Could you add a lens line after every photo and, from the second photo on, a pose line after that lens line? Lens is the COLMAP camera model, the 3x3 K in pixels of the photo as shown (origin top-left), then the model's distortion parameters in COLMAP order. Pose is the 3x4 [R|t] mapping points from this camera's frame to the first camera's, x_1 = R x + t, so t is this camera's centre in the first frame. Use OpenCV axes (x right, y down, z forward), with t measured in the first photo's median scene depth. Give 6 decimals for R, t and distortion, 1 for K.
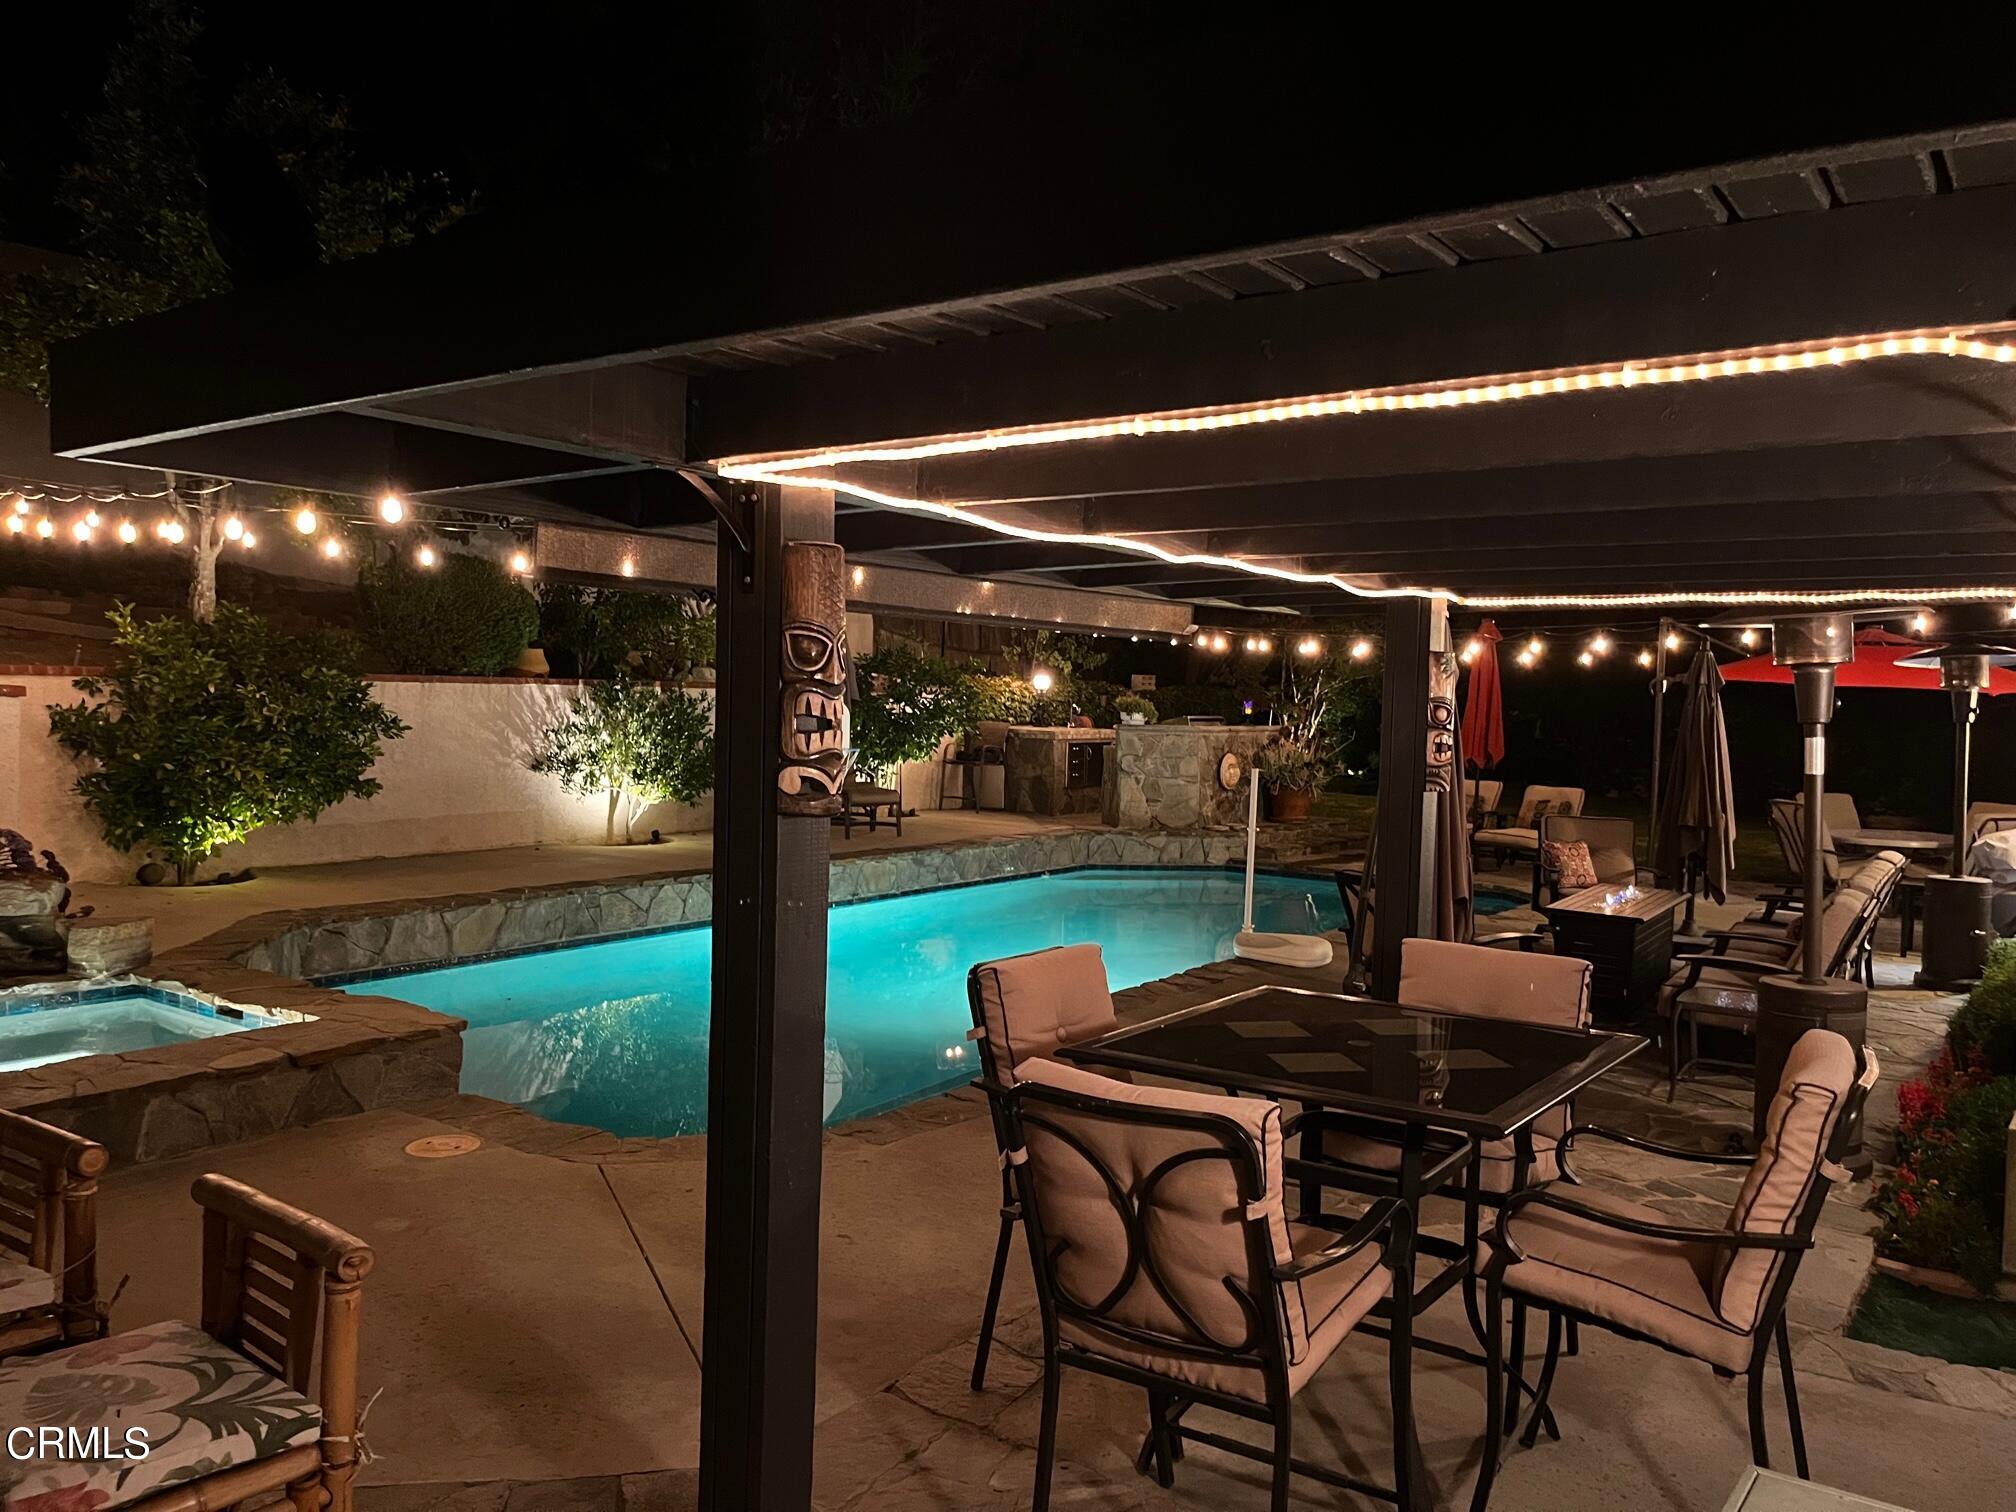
lens RADIAL K [[1531.2, 0, 1036.9], [0, 1531.2, 775.0], [0, 0, 1]] dist [0.067727, -0.103972]
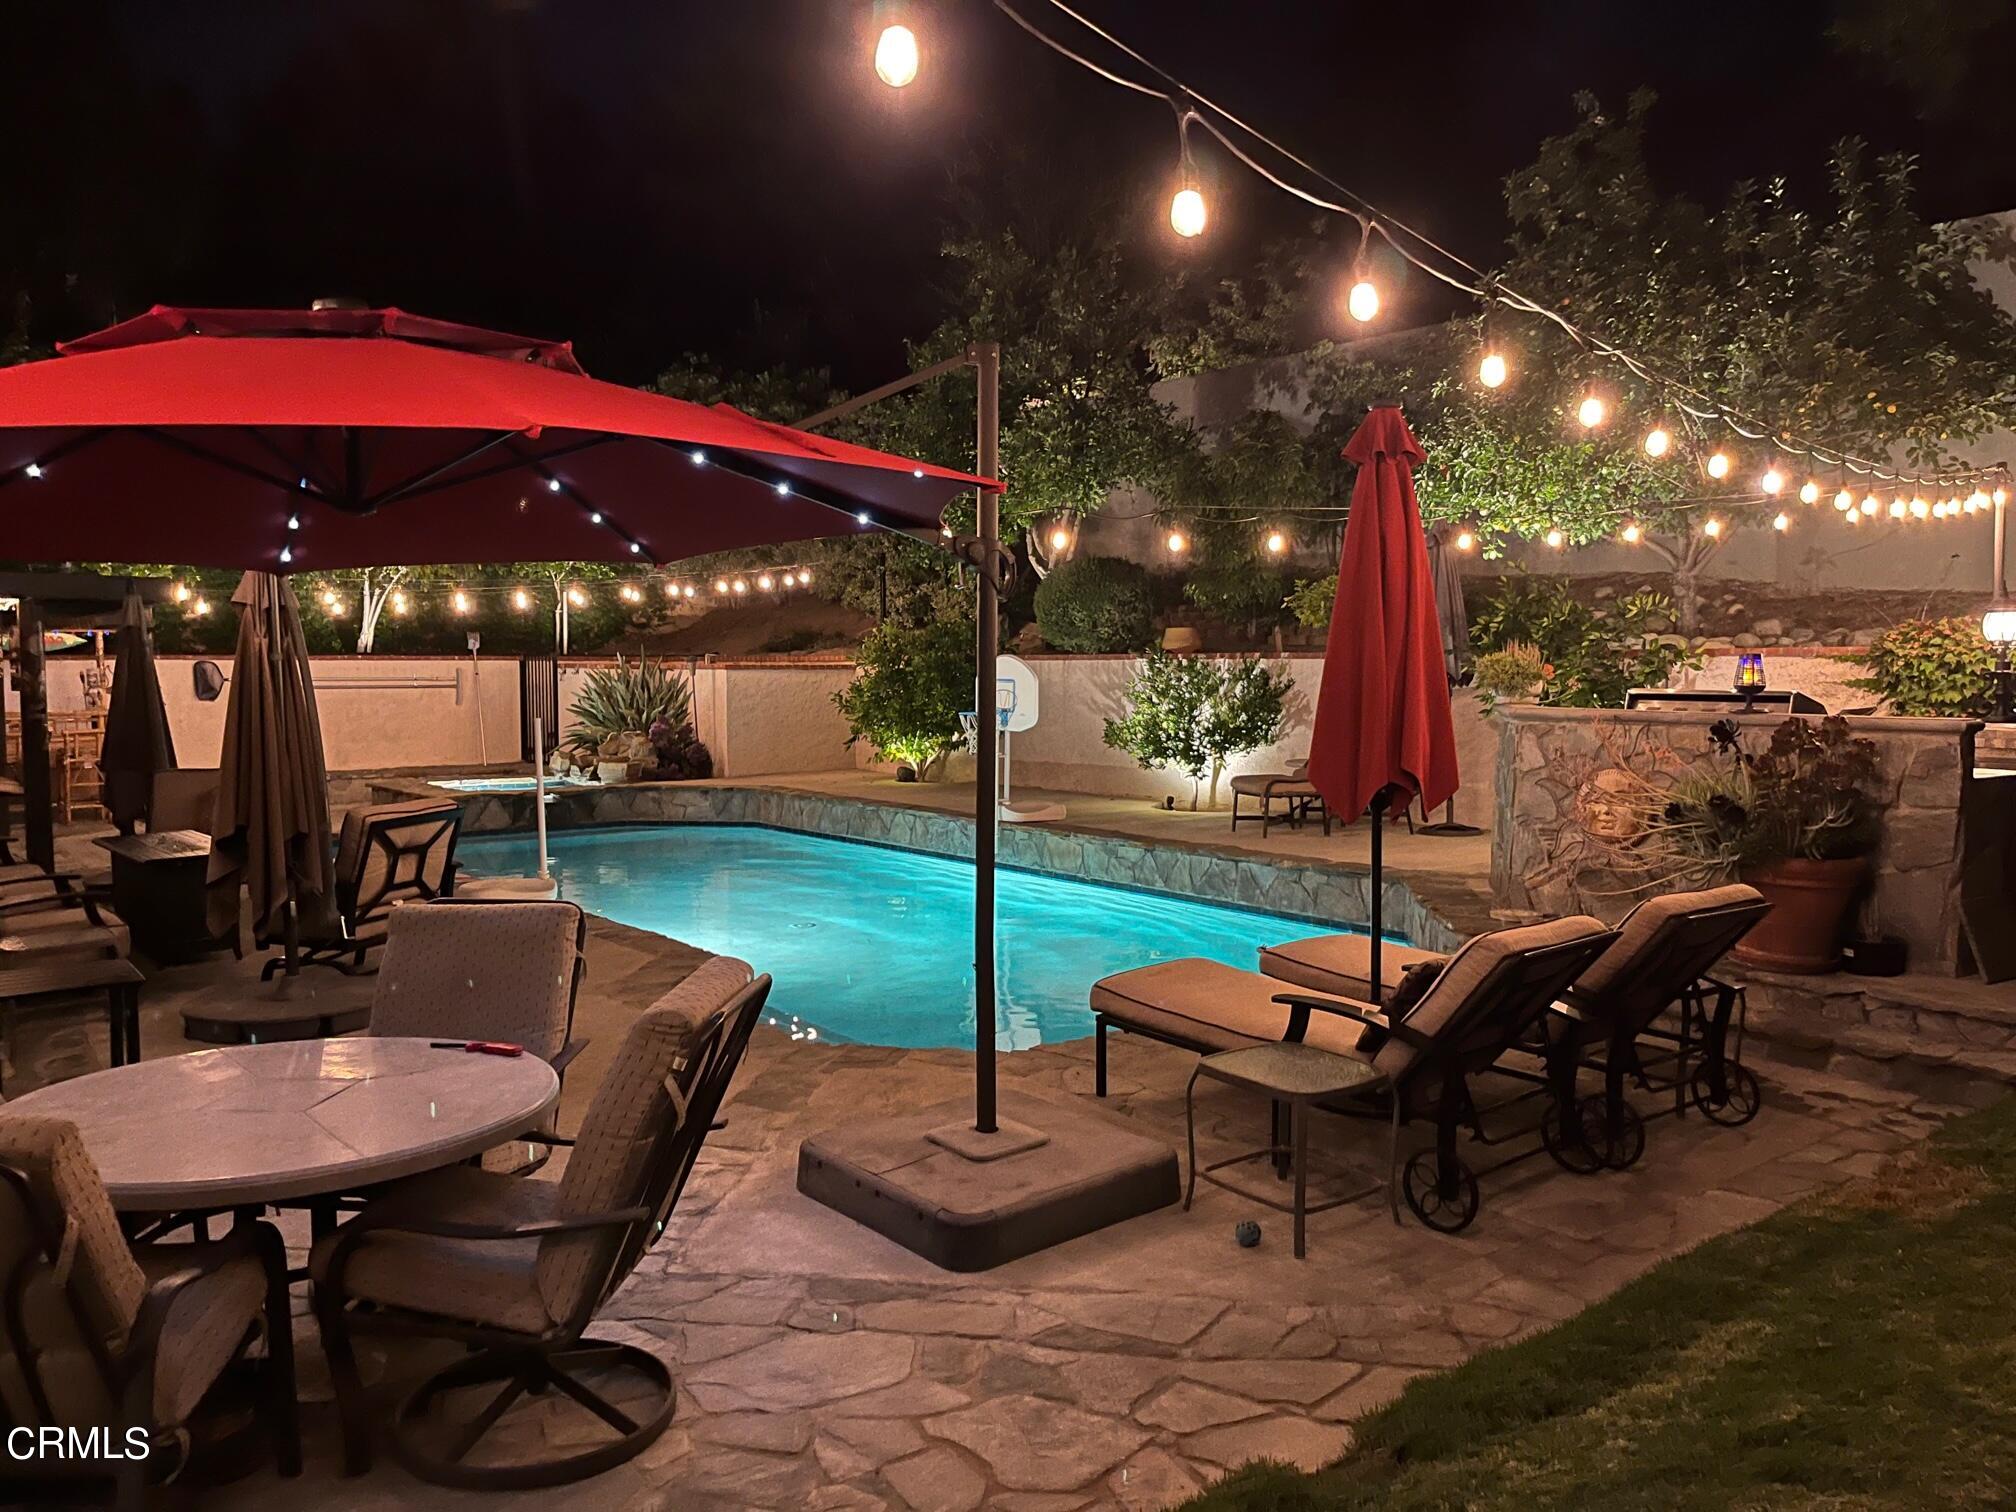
lens RADIAL K [[1529.7, 0, 1015.6], [0, 1529.7, 749.8], [0, 0, 1]] dist [0.071613, -0.105443]
pose [[-0.290992, 0.032524, -0.956172, 1.210385], [-0.059500, 0.996872, 0.052016, -0.068015], [0.954873, 0.072029, -0.288147, 1.861732]]
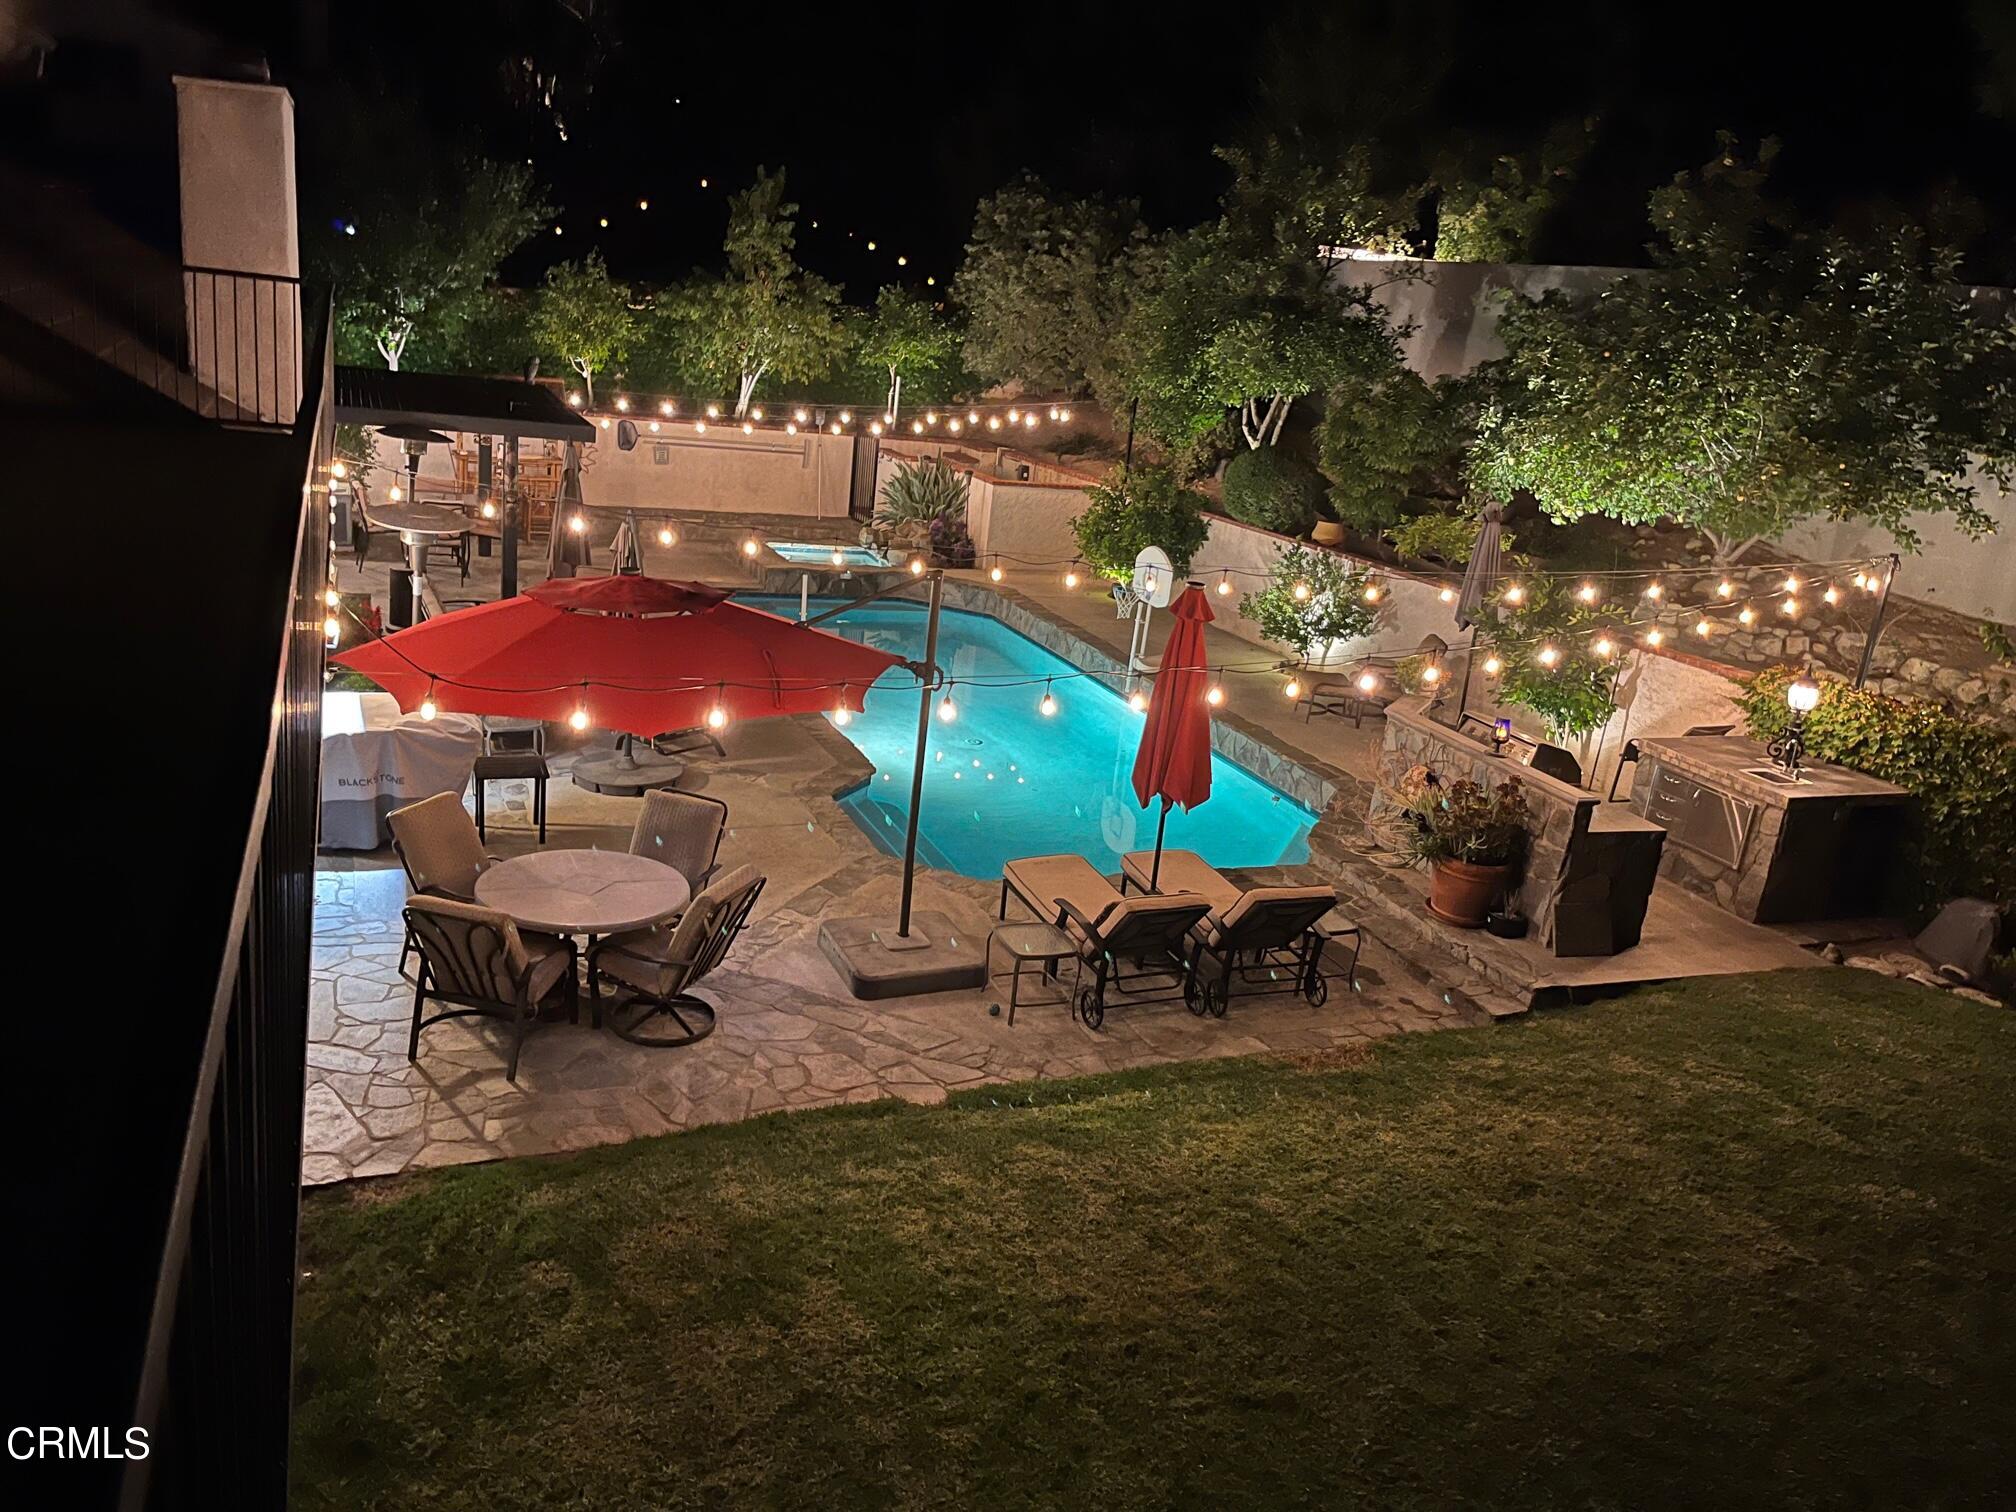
lens RADIAL K [[1529.7, 0, 1015.6], [0, 1529.7, 749.8], [0, 0, 1]] dist [0.071613, -0.105443]
pose [[-0.525061, 0.163510, -0.835210, 1.577375], [-0.168528, 0.941962, 0.290356, -0.377970], [0.834212, 0.293211, -0.467031, 2.264039]]
